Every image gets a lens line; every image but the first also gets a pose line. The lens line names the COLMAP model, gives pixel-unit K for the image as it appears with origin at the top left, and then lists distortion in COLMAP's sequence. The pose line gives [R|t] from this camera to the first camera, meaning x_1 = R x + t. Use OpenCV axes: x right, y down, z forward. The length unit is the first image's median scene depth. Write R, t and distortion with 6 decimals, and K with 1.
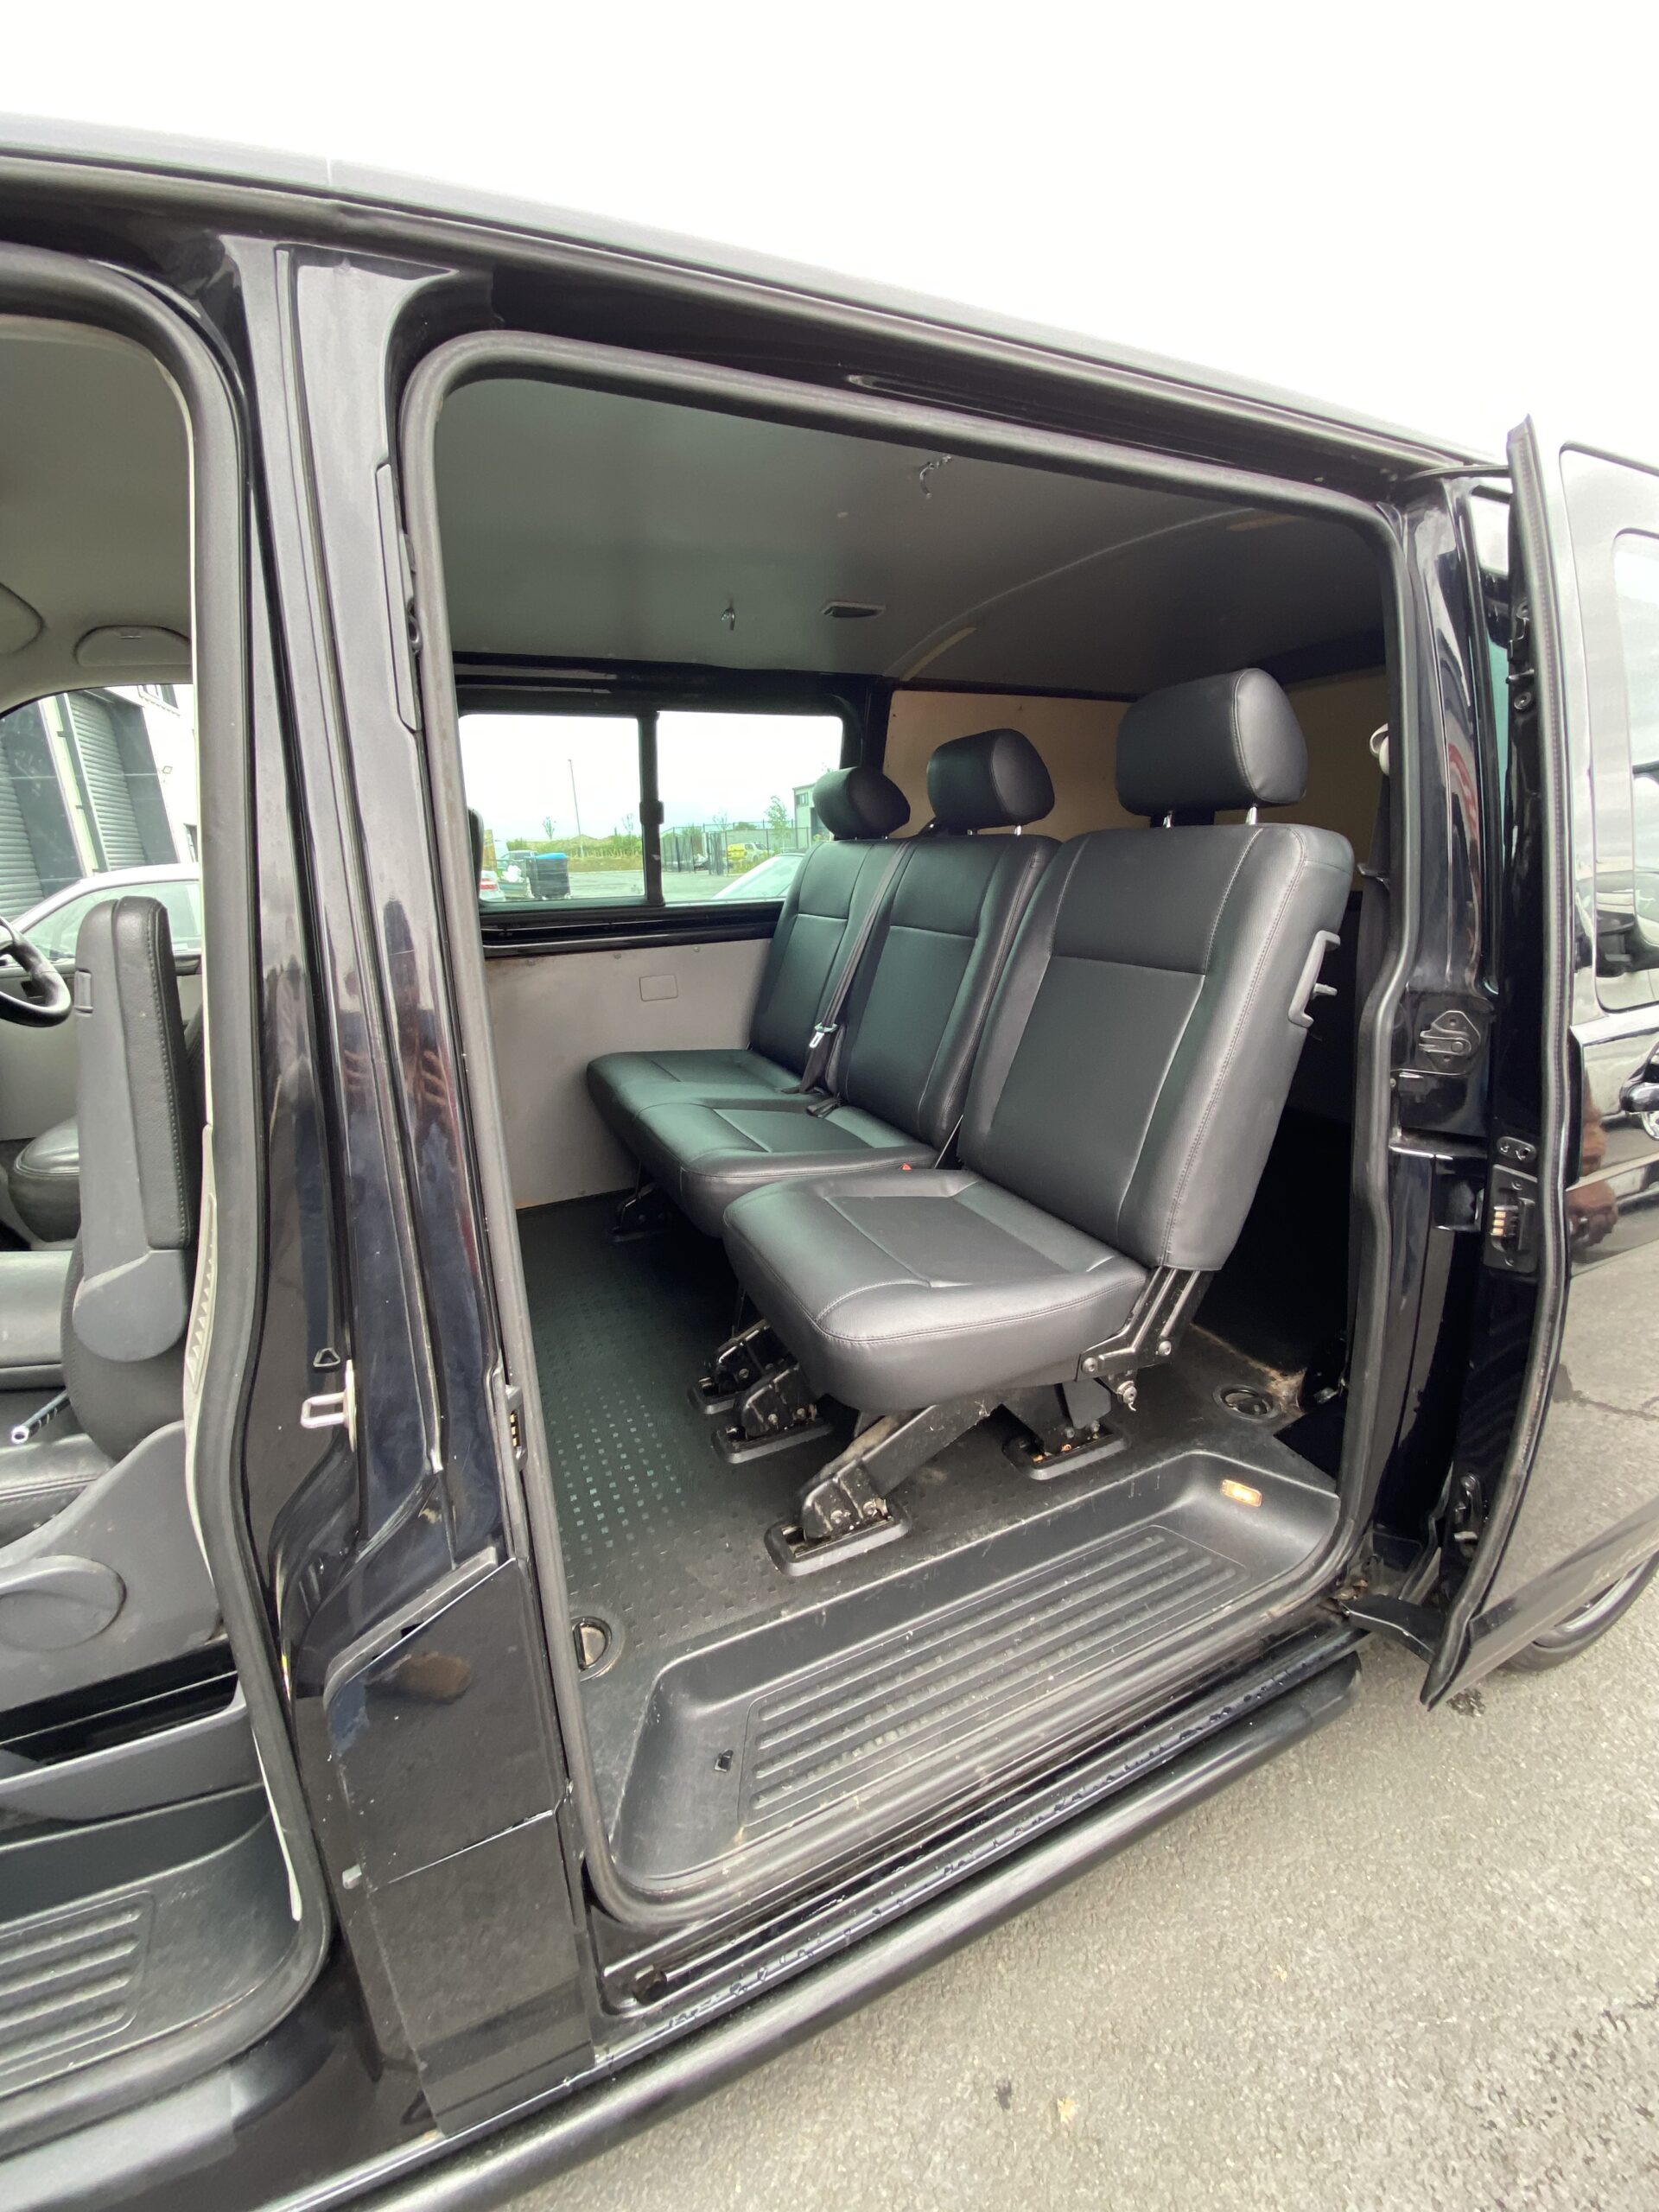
lens RADIAL K [[890.7, 0, 829.5], [0, 890.7, 1106.0], [0, 0, 1]] dist [-0.001253, -0.009020]
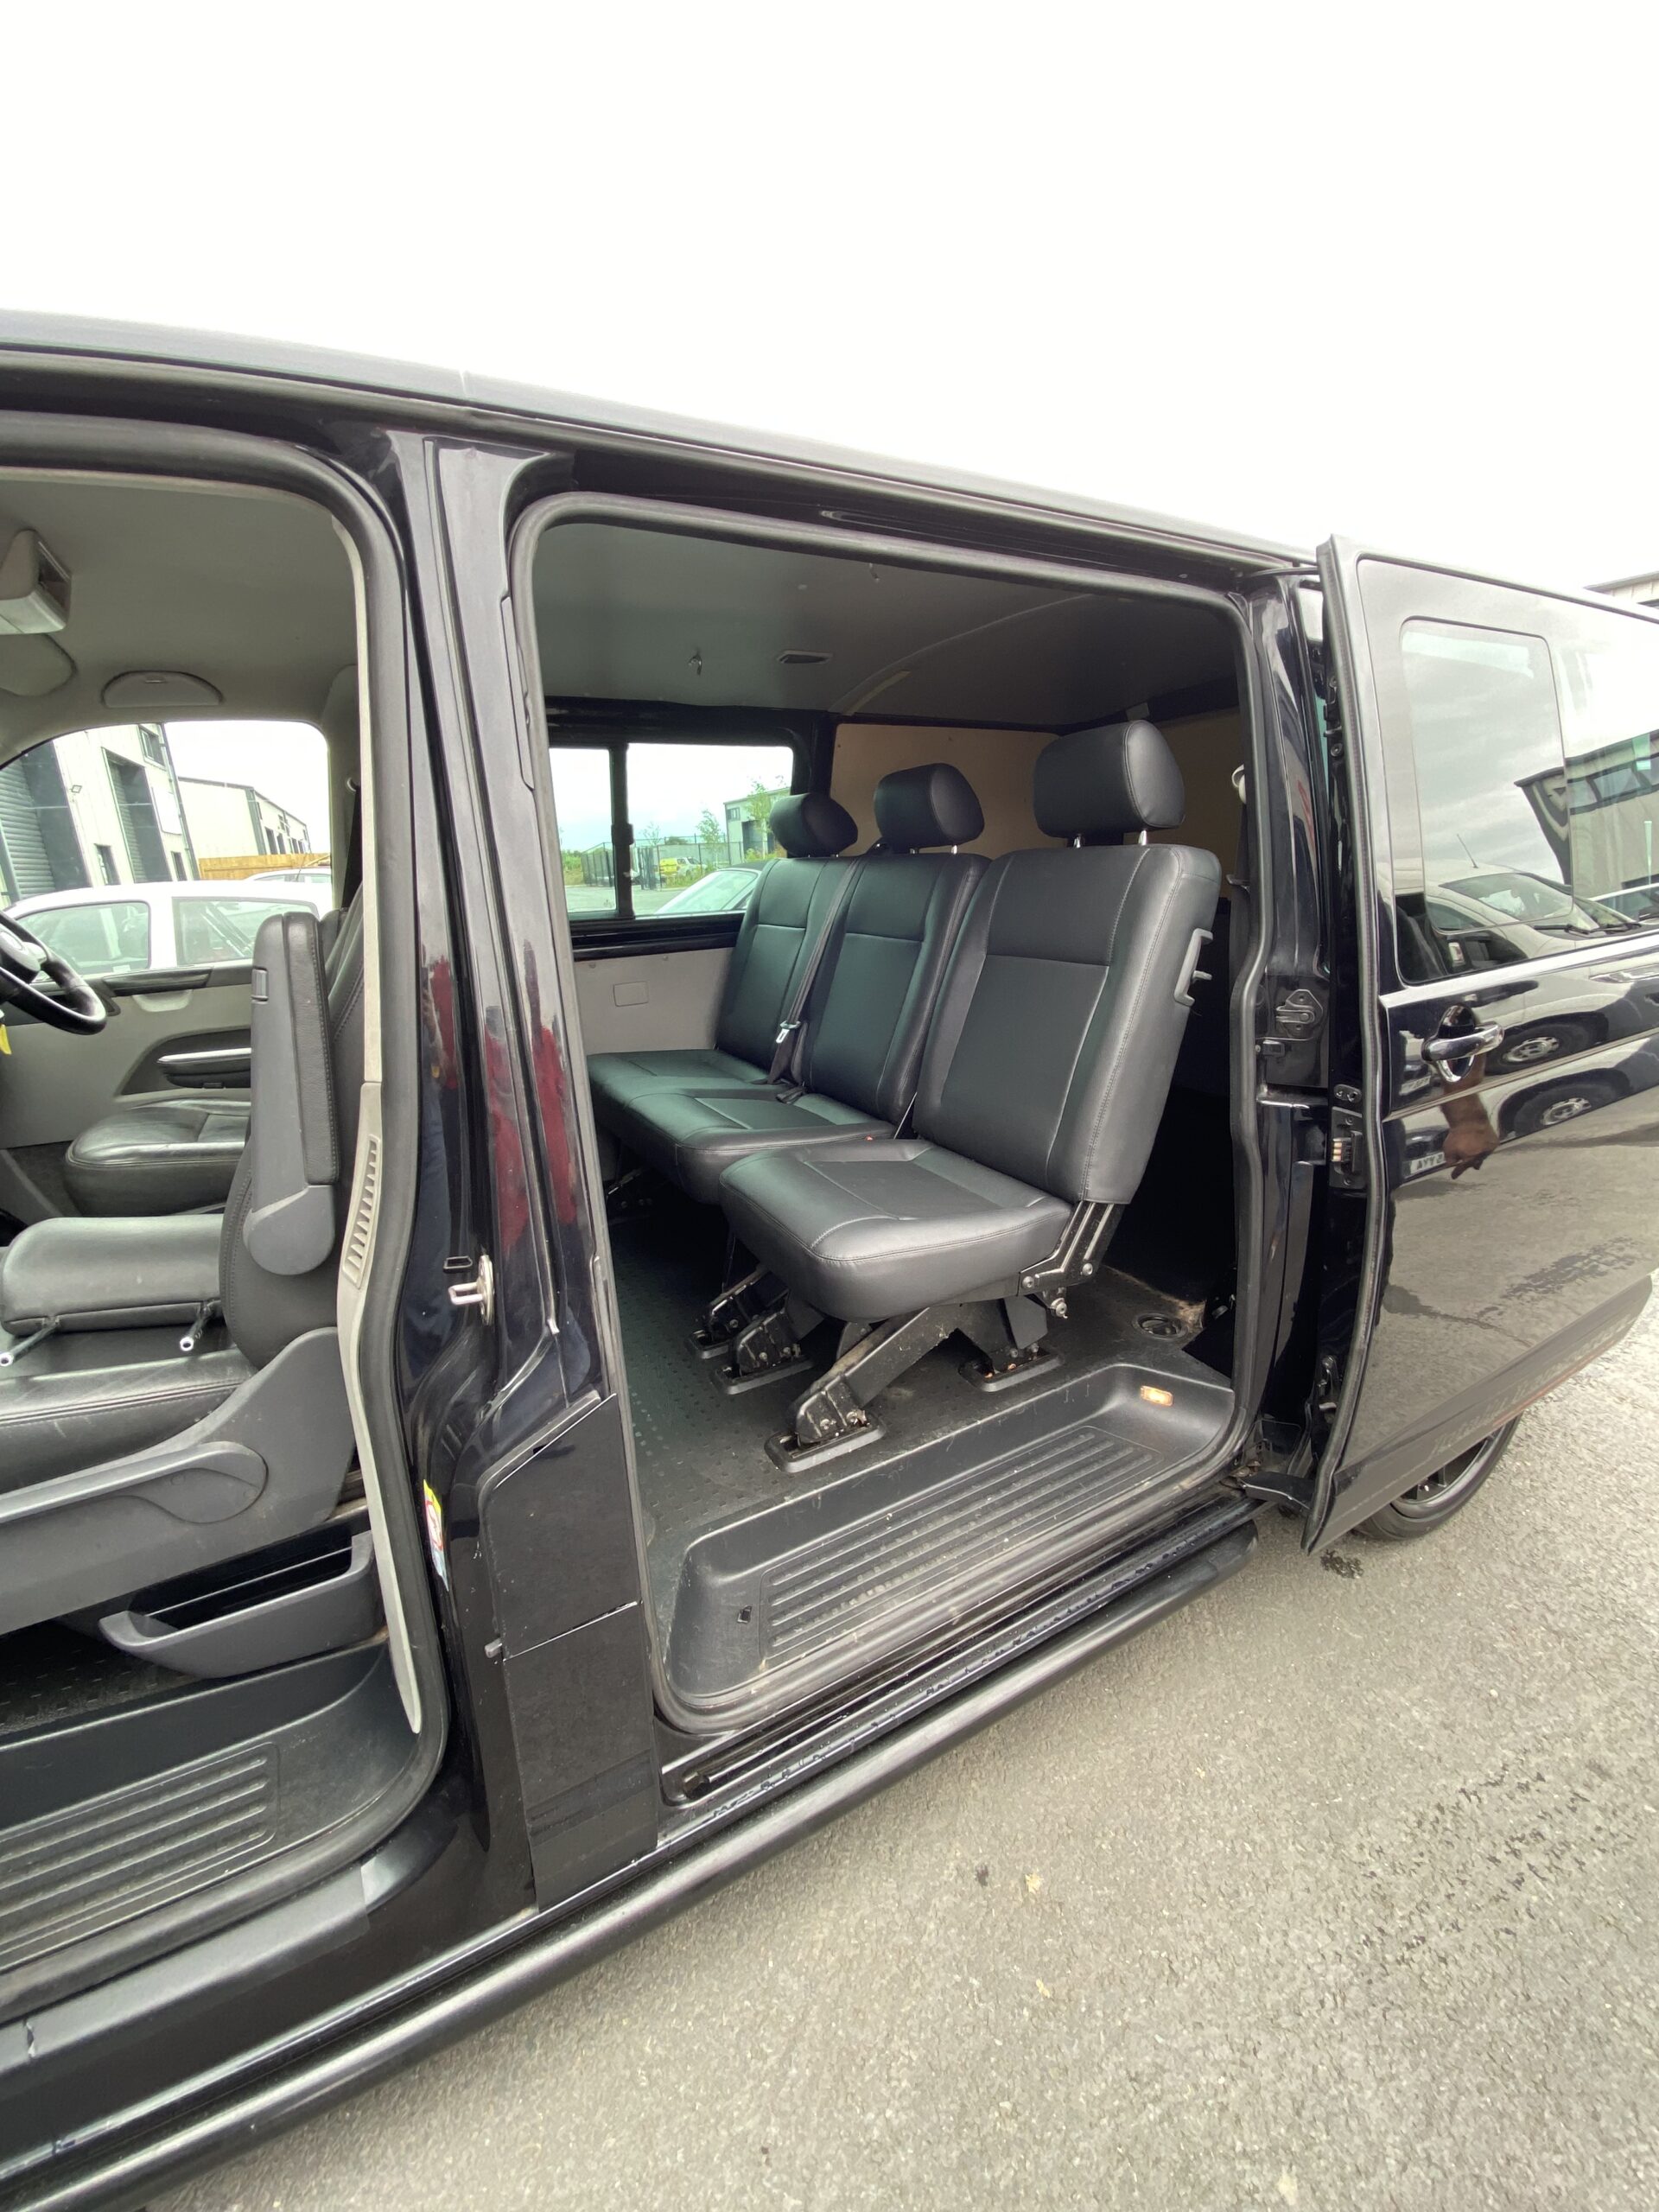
lens RADIAL K [[876.5, 0, 829.5], [0, 876.5, 1106.0], [0, 0, 1]] dist [-0.000229, -0.000145]
pose [[0.997355, -0.029013, 0.066648, -0.057871], [0.029775, 0.999502, -0.010468, 0.051360], [-0.066311, 0.012425, 0.997722, -0.200938]]
